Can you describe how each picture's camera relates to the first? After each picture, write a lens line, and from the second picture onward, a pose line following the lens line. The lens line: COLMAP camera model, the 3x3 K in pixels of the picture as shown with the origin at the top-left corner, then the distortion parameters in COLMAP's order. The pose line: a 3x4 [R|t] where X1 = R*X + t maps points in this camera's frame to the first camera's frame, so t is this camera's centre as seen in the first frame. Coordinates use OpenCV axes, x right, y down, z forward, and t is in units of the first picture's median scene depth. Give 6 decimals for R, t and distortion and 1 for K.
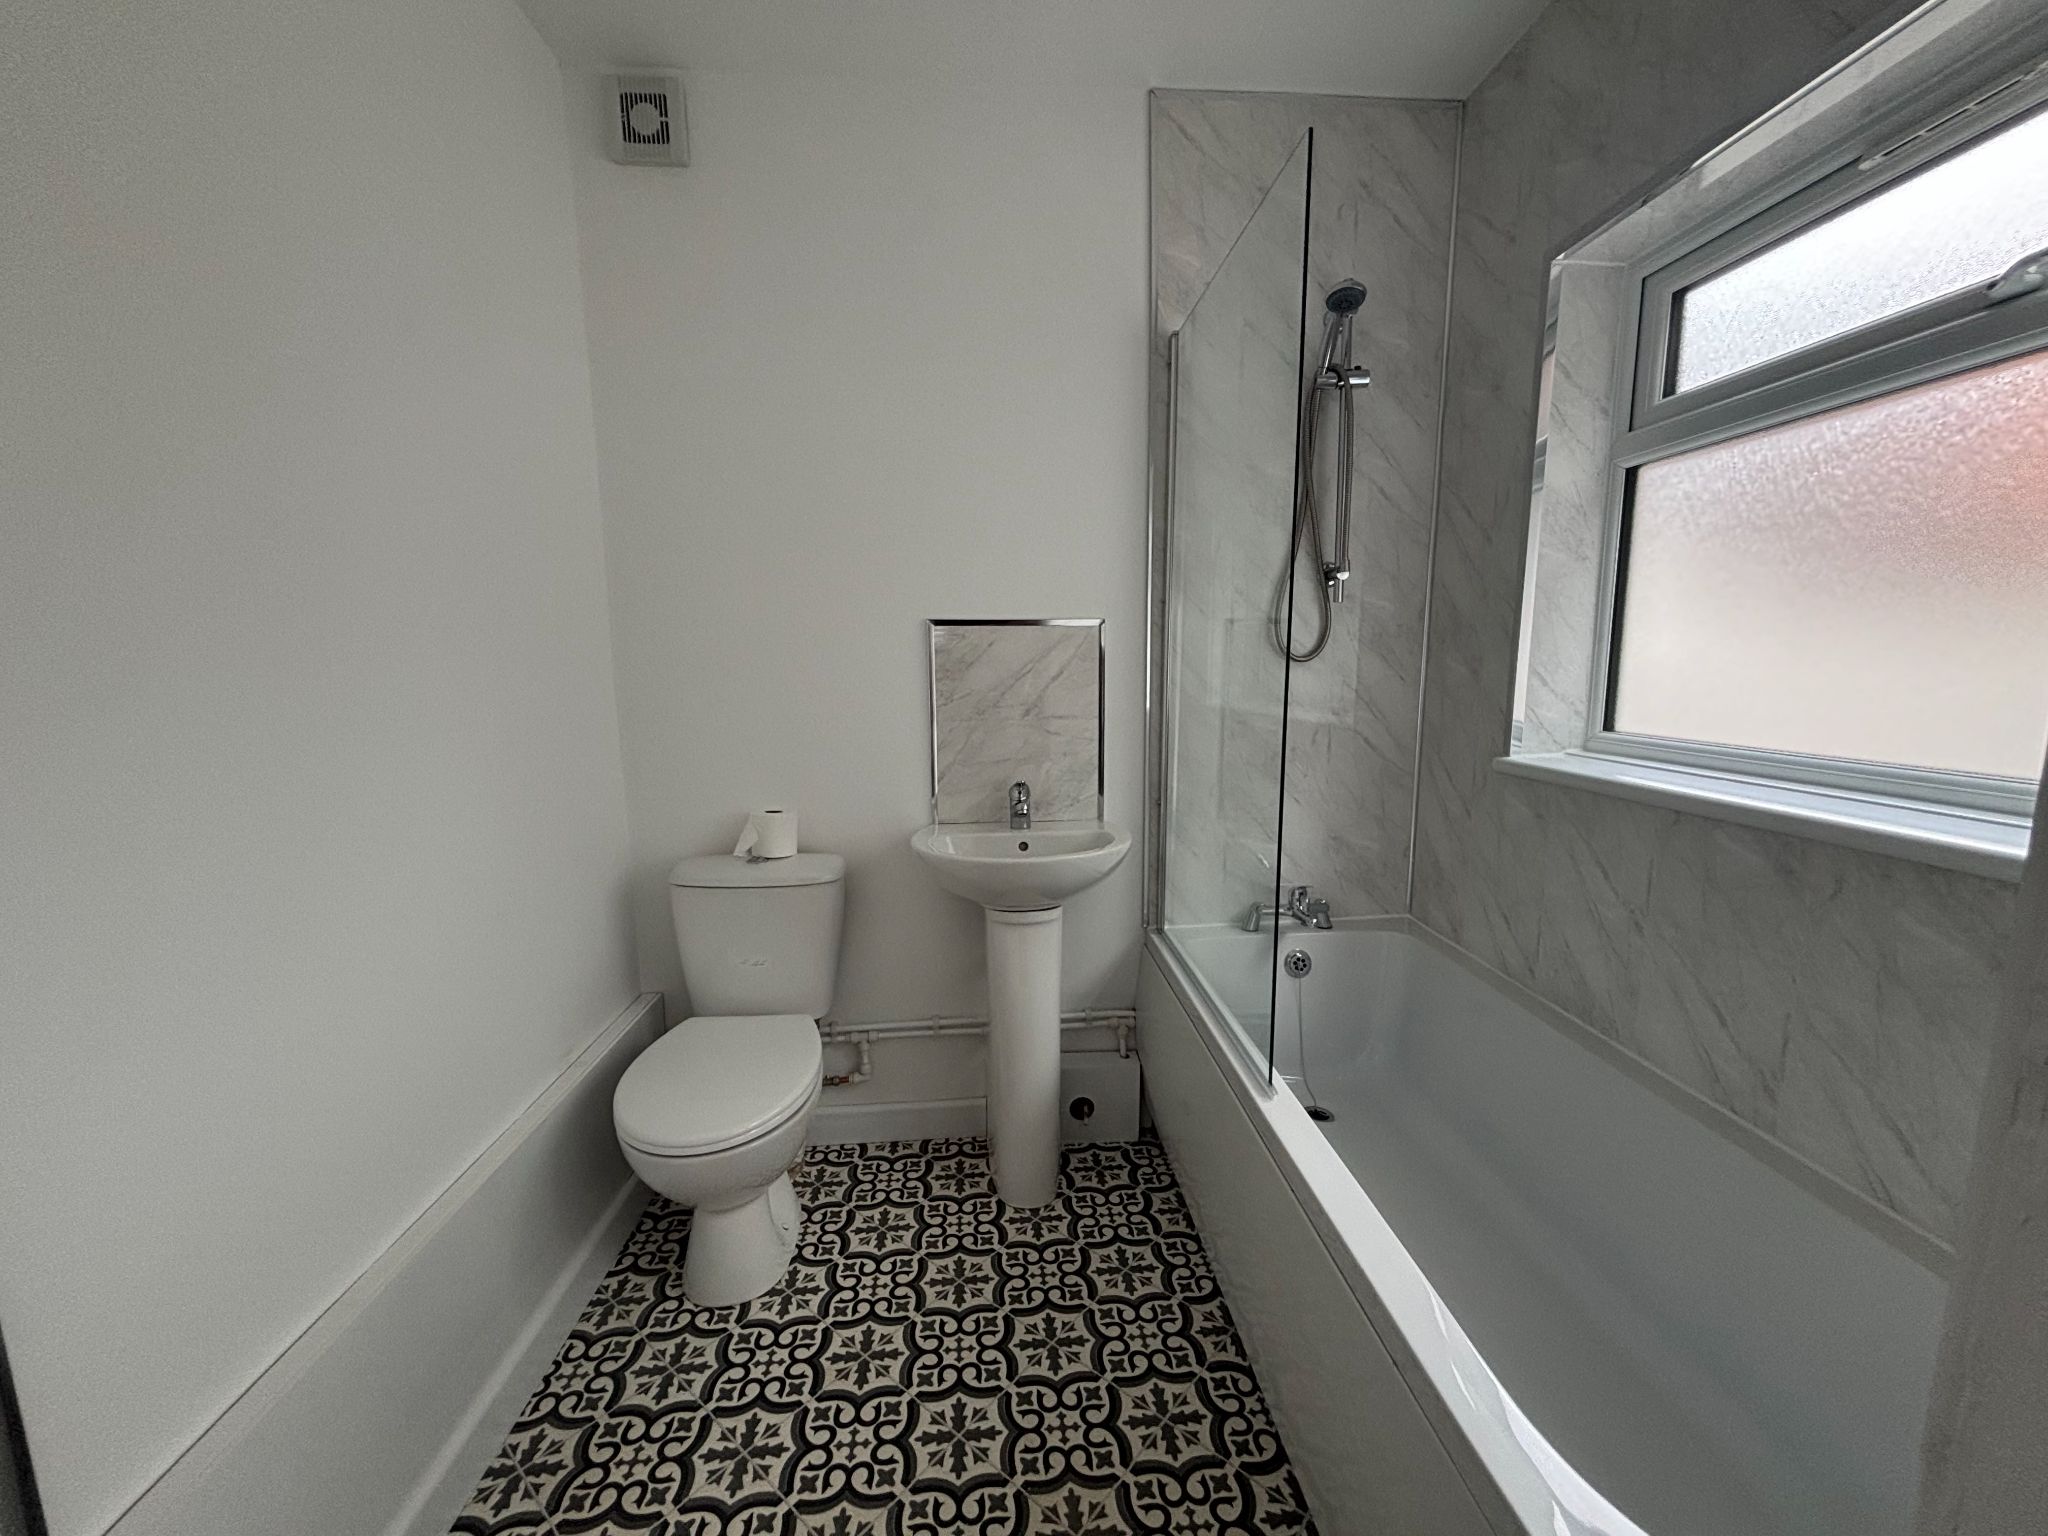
lens RADIAL K [[811.3, 0, 1032.3], [0, 811.3, 772.8], [0, 0, 1]] dist [0.000422, -0.000137]
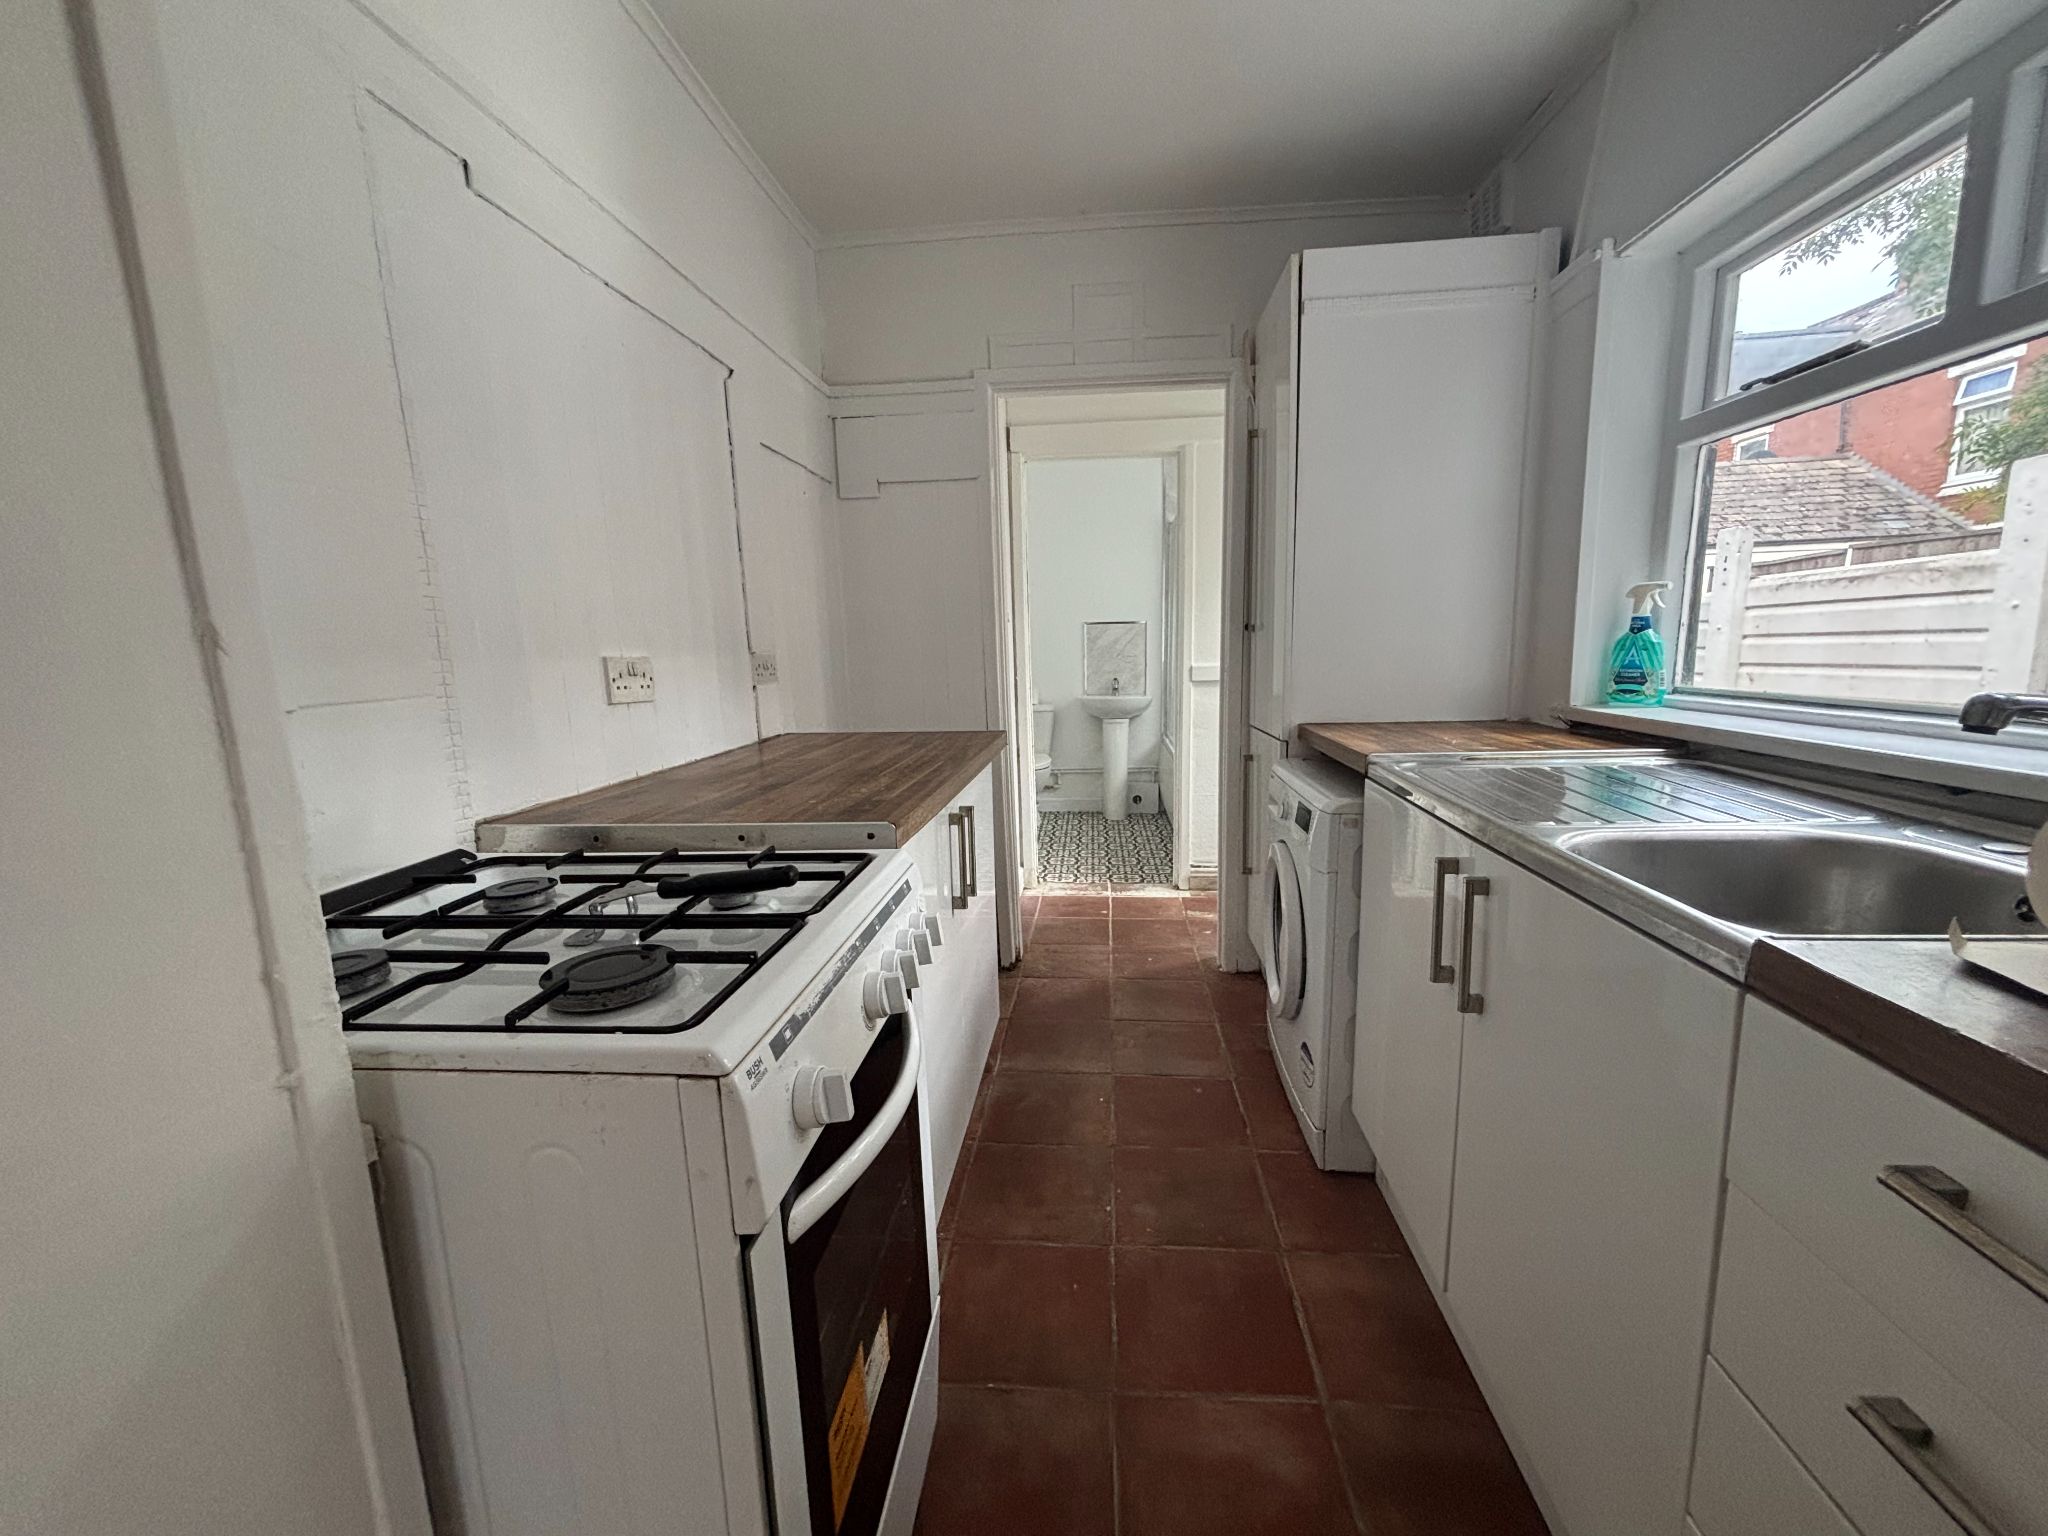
lens RADIAL K [[811.3, 0, 1032.3], [0, 811.3, 772.8], [0, 0, 1]] dist [0.000422, -0.000137]
pose [[0.987533, 0.017965, -0.156384, 0.141209], [-0.014246, 0.999589, 0.024873, 0.266641], [0.156767, -0.022335, 0.987383, -1.799138]]
